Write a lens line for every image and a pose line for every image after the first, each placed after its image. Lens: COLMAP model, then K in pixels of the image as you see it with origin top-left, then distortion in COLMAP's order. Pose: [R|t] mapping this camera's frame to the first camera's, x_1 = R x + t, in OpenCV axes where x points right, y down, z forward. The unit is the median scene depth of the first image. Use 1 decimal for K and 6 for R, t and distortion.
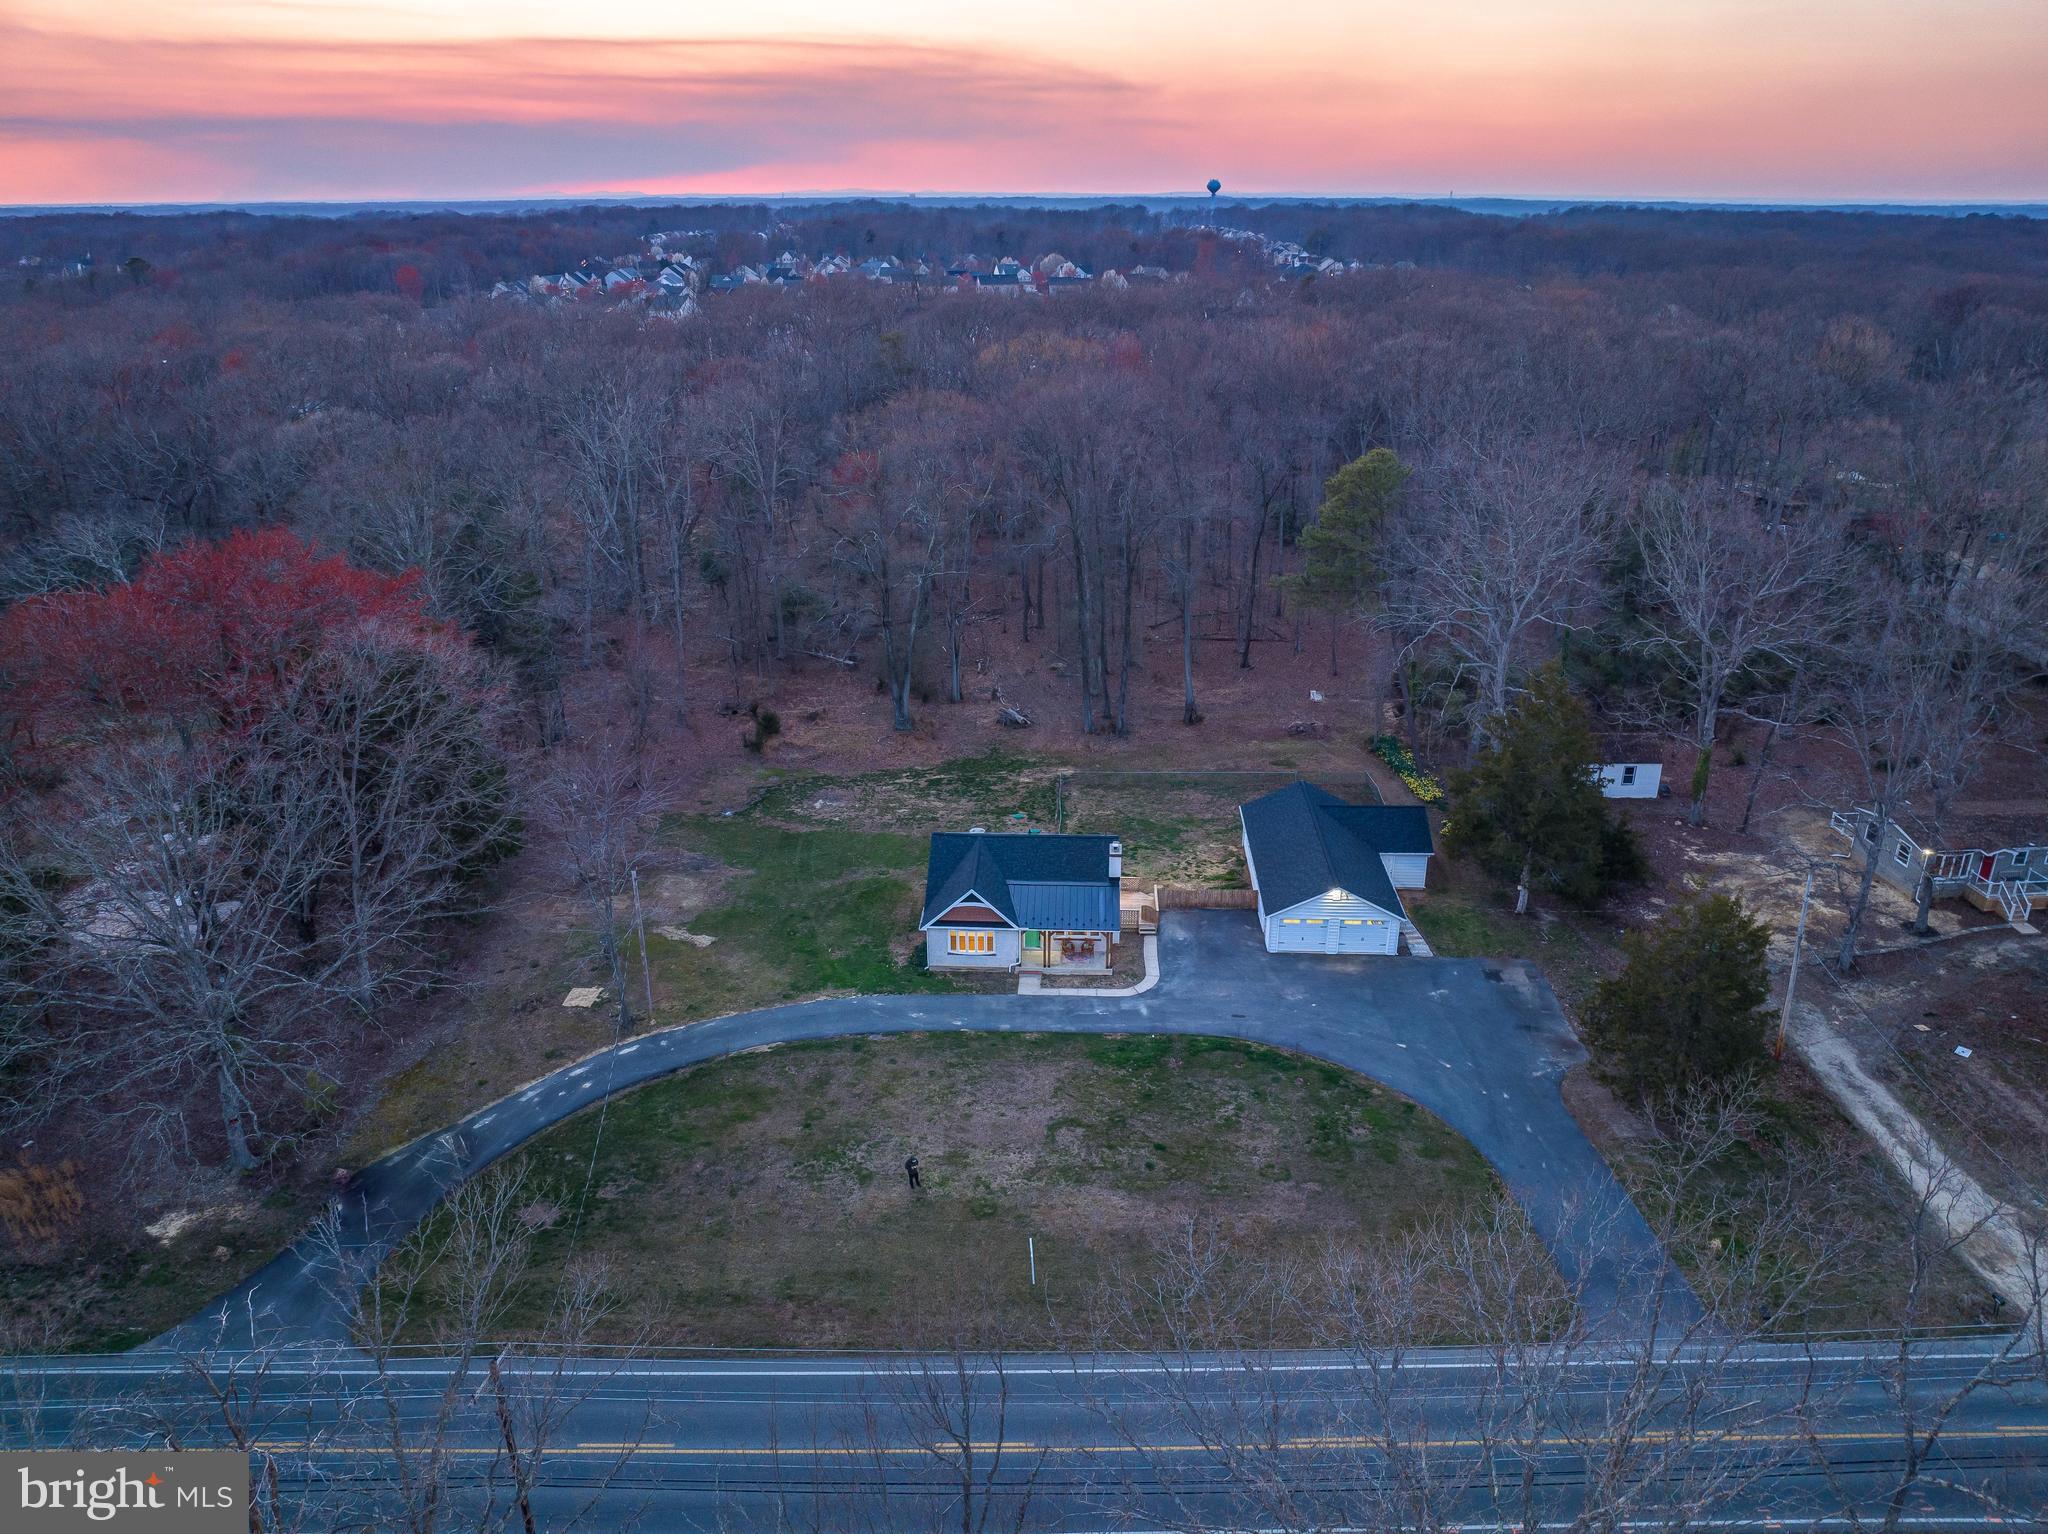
lens RADIAL K [[1441.4, 0, 1016.4], [0, 1441.4, 763.6], [0, 0, 1]] dist [-0.042722, 0.014132]
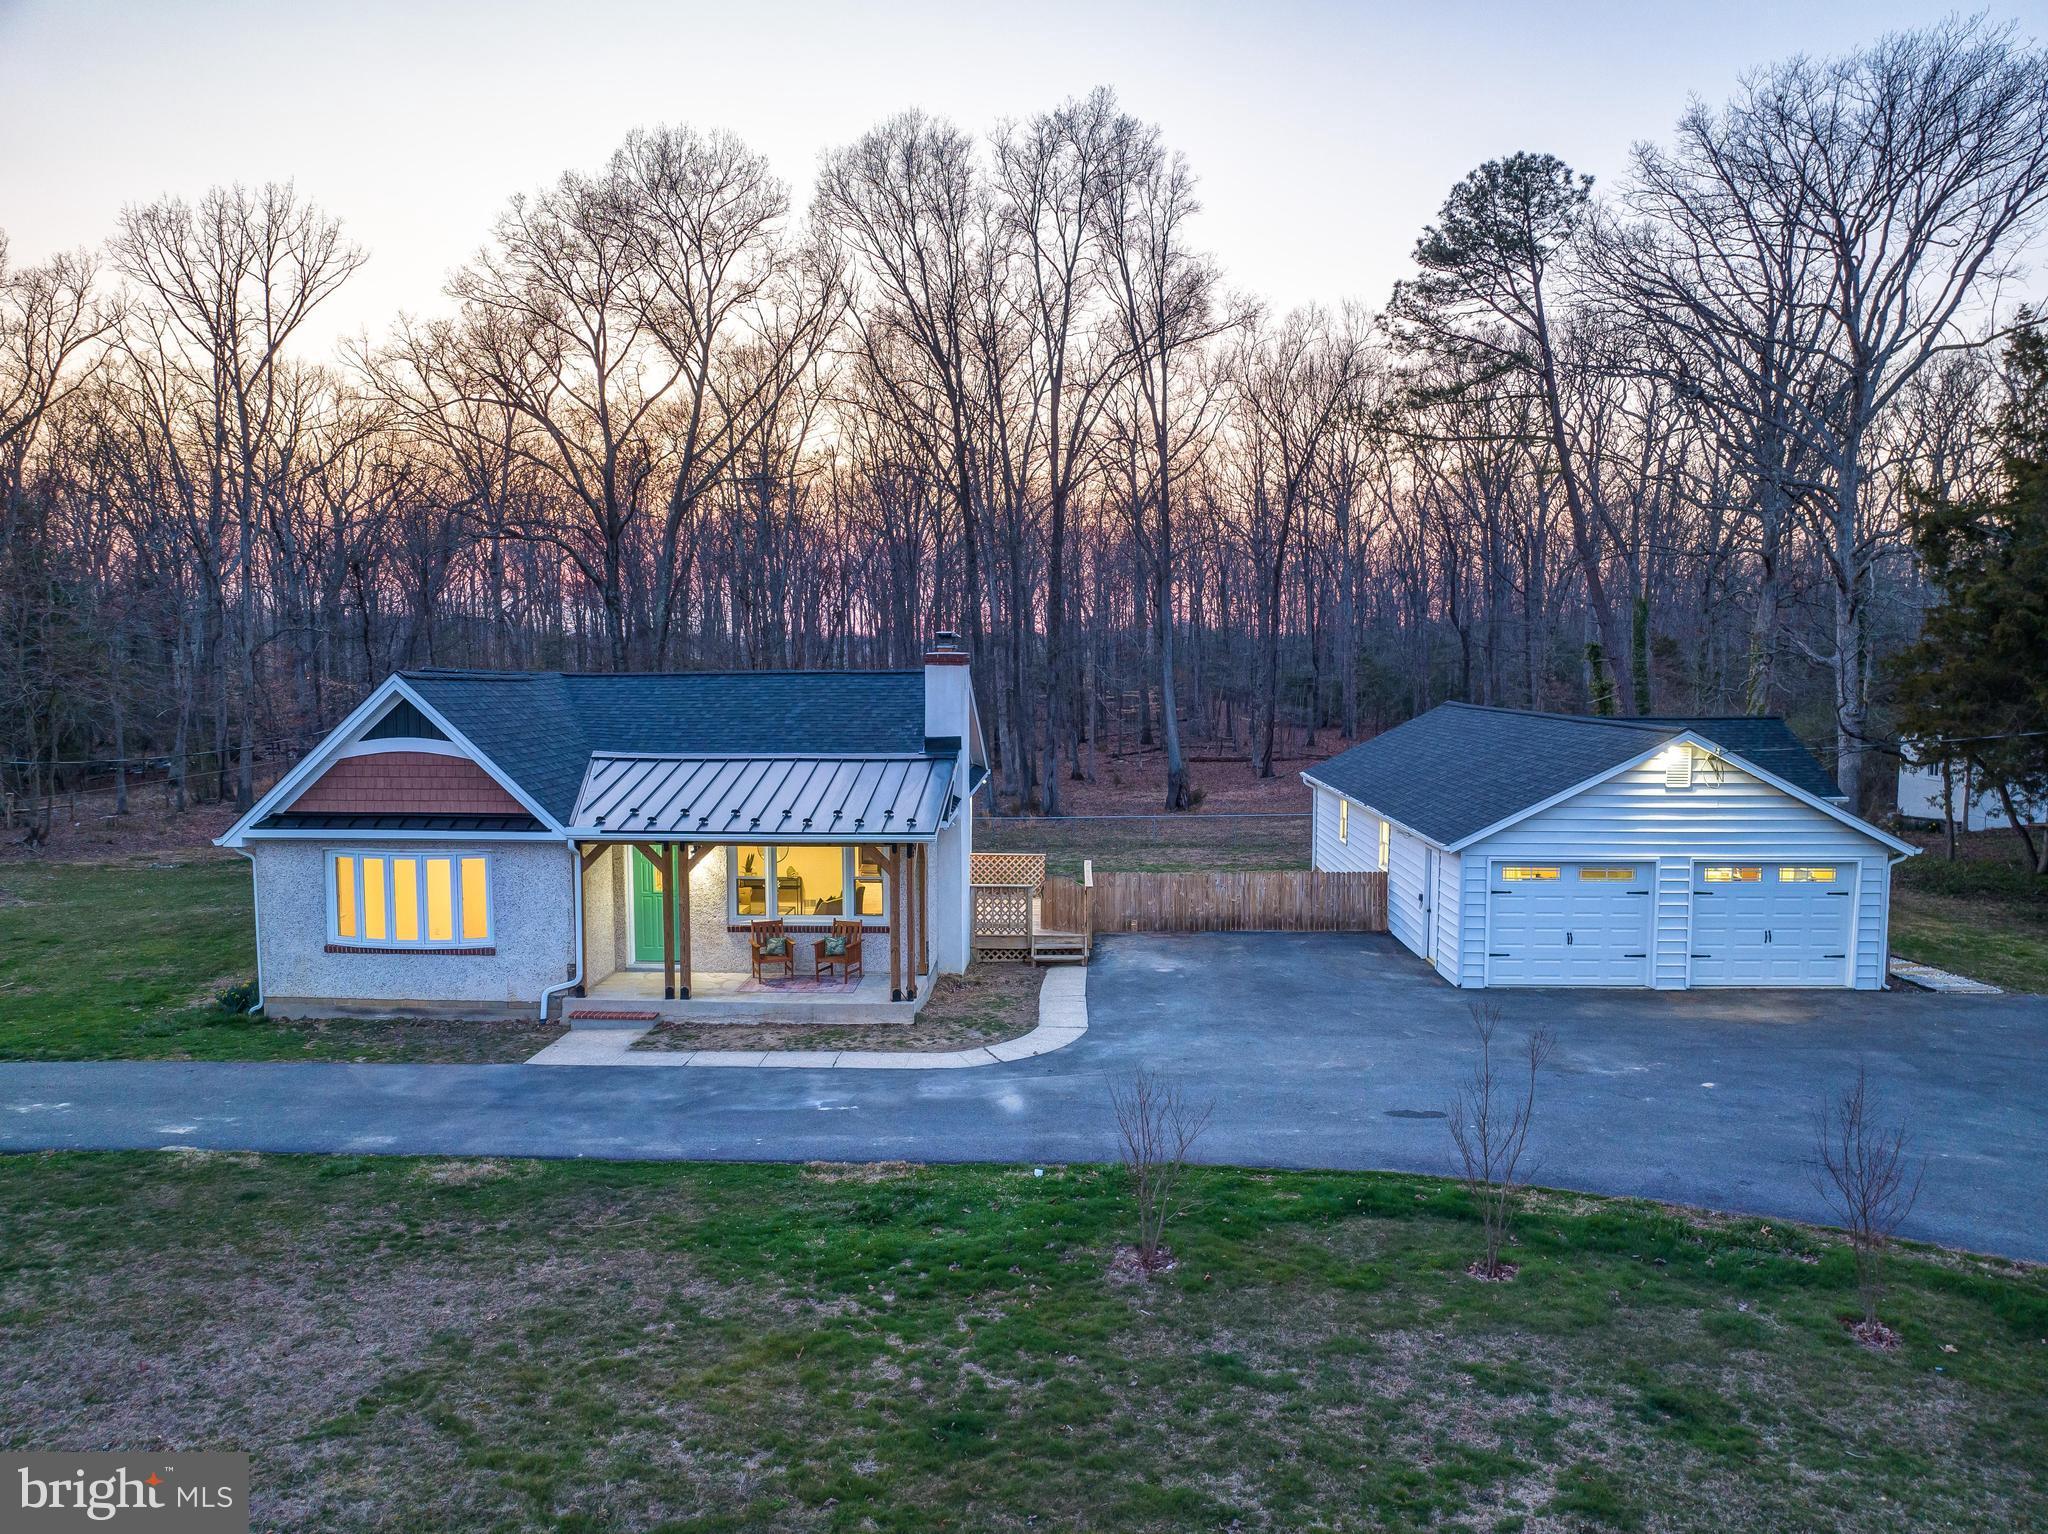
lens RADIAL K [[1441.4, 0, 1029.1], [0, 1441.4, 765.7], [0, 0, 1]] dist [-0.042722, 0.014132]
pose [[0.999845, 0.003611, 0.017206, 0.083921], [0.001763, 0.953148, -0.302499, 0.183147], [-0.017492, 0.302482, 0.952995, 0.729080]]
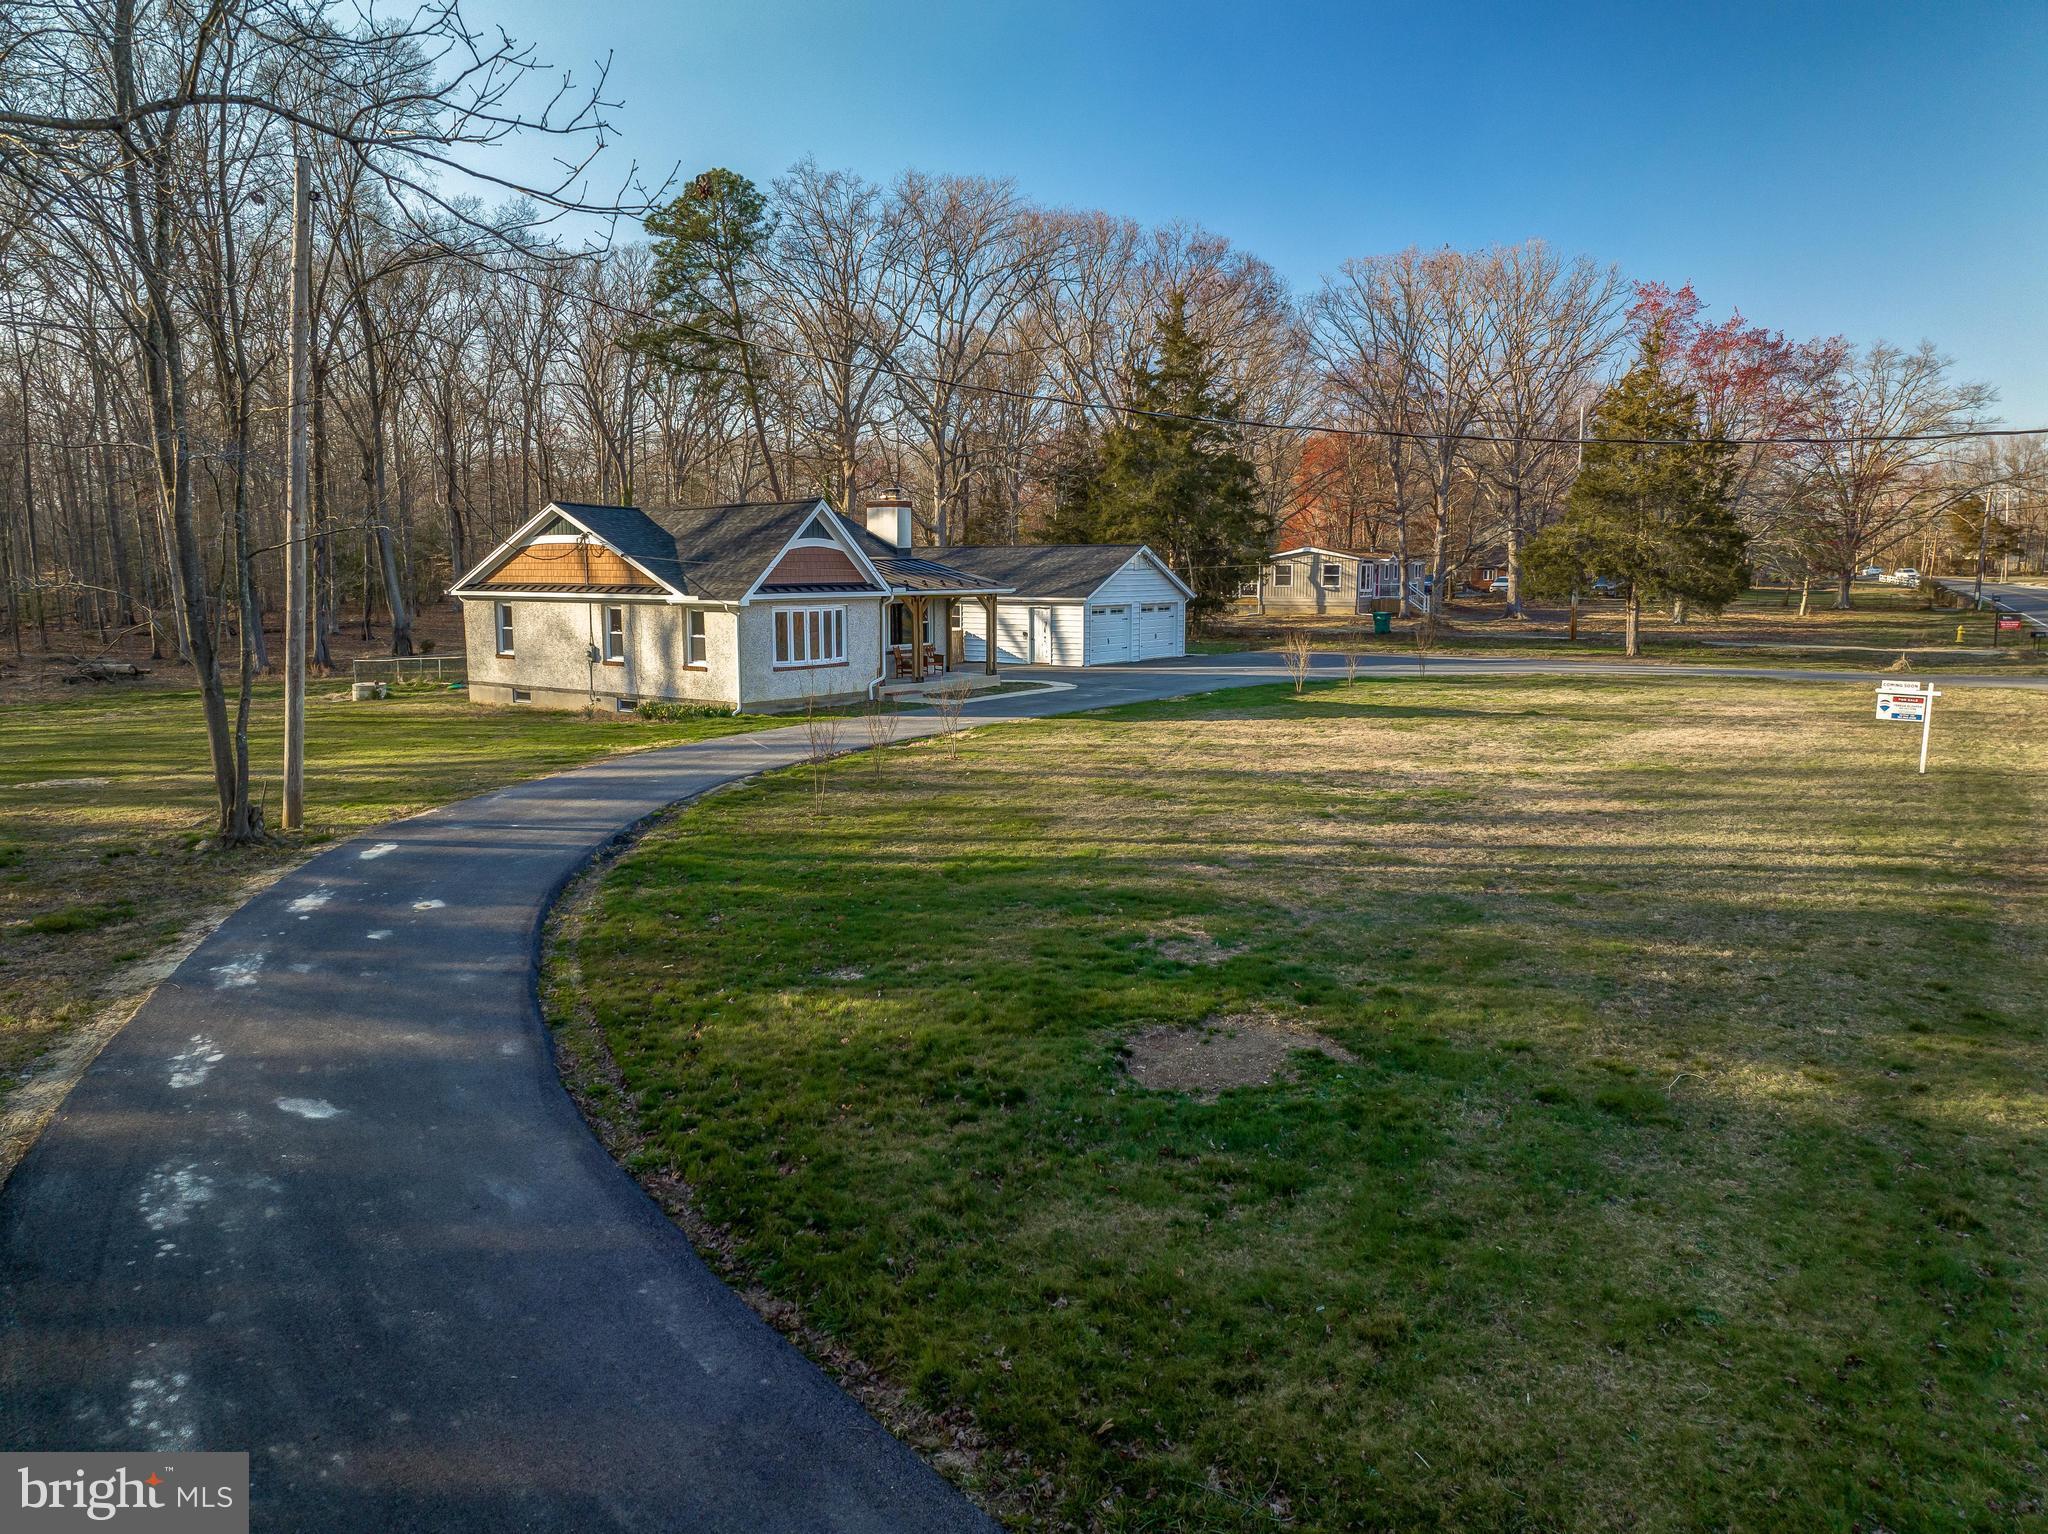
lens RADIAL K [[1441.4, 0, 1029.9], [0, 1441.4, 781.7], [0, 0, 1]] dist [-0.042722, 0.014132]
pose [[0.551181, -0.122197, 0.825389, -0.384268], [0.306772, 0.949611, -0.064270, 0.220837], [-0.775945, 0.288631, 0.560894, 0.698491]]
